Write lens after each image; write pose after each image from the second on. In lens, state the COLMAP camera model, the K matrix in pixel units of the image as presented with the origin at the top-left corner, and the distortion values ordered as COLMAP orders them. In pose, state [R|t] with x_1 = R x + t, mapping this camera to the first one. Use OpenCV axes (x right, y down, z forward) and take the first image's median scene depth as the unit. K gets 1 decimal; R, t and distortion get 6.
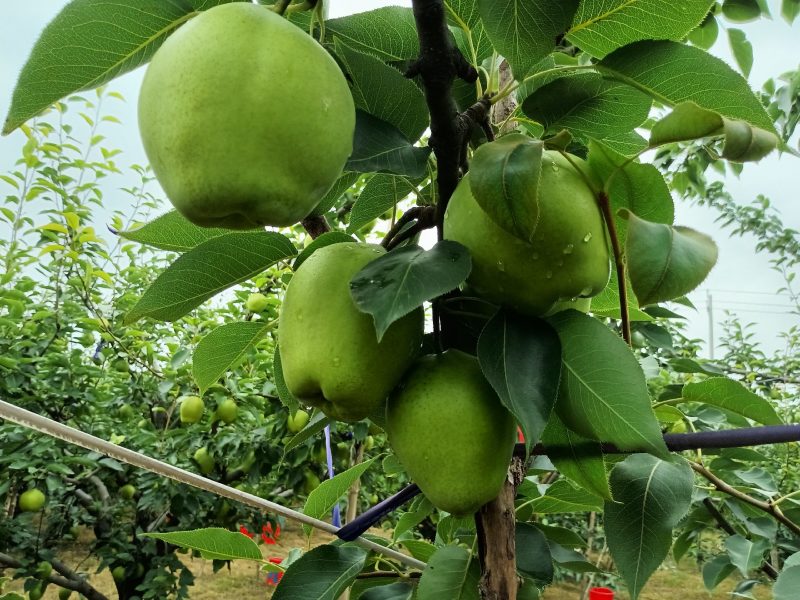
lens RADIAL K [[638.4, 0, 400.0], [0, 638.4, 300.0], [0, 0, 1]] dist [0.042457, -0.001129]
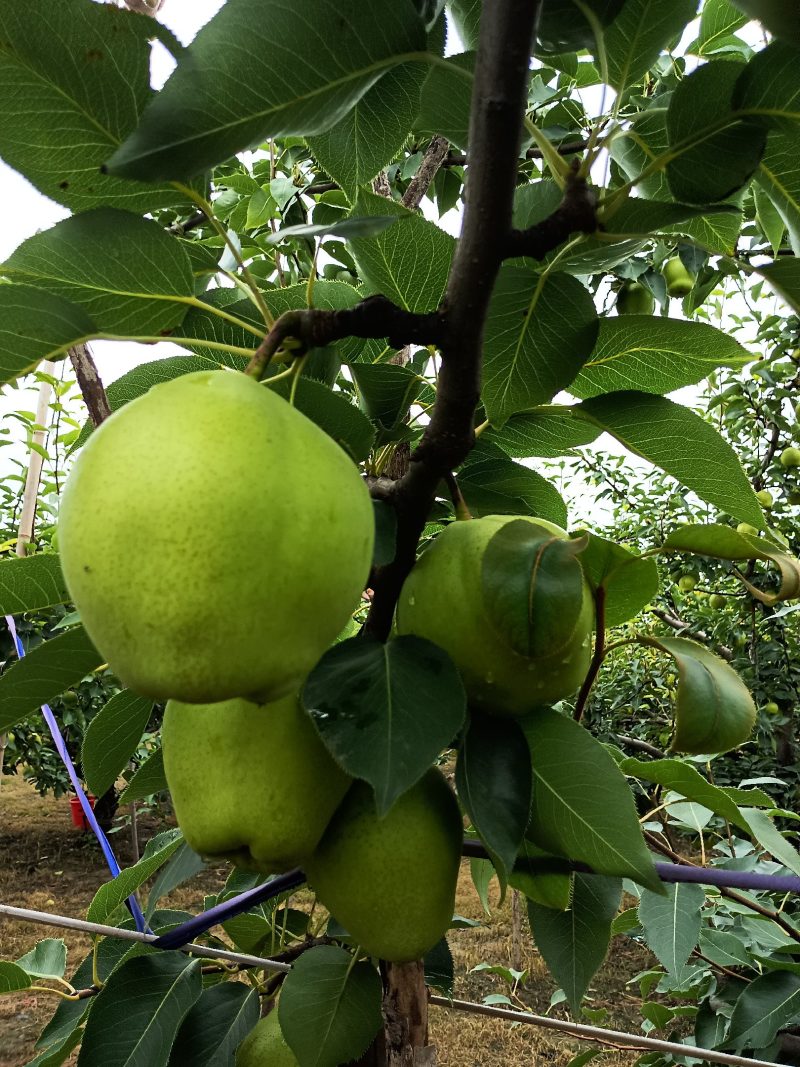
lens RADIAL K [[840.9, 0, 400.0], [0, 840.9, 533.5], [0, 0, 1]] dist [0.098016, -0.216720]
pose [[0.924526, 0.000706, 0.381118, -0.461183], [-0.032870, 0.996420, 0.077890, -0.410207], [-0.379698, -0.084539, 0.921240, 0.102309]]
